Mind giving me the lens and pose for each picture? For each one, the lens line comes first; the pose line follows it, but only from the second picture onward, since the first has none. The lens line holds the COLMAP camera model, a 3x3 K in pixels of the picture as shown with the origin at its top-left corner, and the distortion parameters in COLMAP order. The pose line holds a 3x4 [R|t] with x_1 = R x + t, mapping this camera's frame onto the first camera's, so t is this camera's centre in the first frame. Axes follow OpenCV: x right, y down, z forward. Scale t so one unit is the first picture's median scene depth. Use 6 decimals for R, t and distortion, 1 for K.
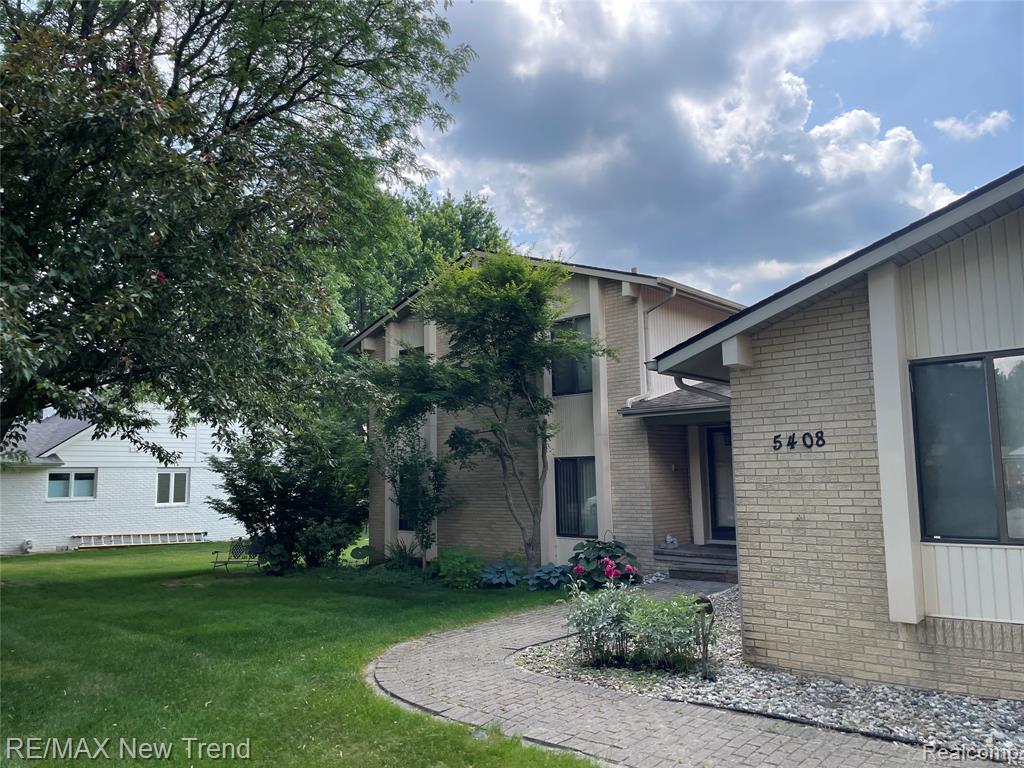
lens RADIAL K [[776.4, 0, 511.6], [0, 776.4, 383.9], [0, 0, 1]] dist [0.000746, -0.011852]
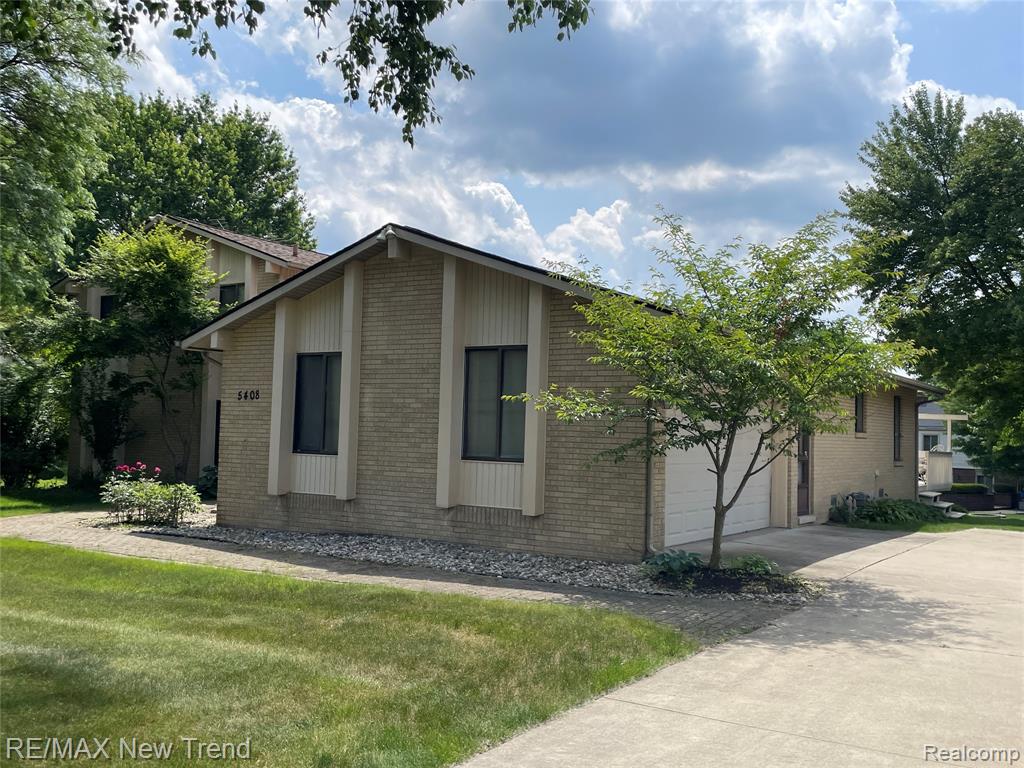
lens RADIAL K [[955.8, 0, 512.8], [0, 955.8, 385.1], [0, 0, 1]] dist [-0.001653, 0.000000]
pose [[0.987566, 0.044225, 0.150857, 0.593714], [-0.055540, 0.995884, 0.071628, -0.124728], [-0.147068, -0.079116, 0.985957, -1.096325]]
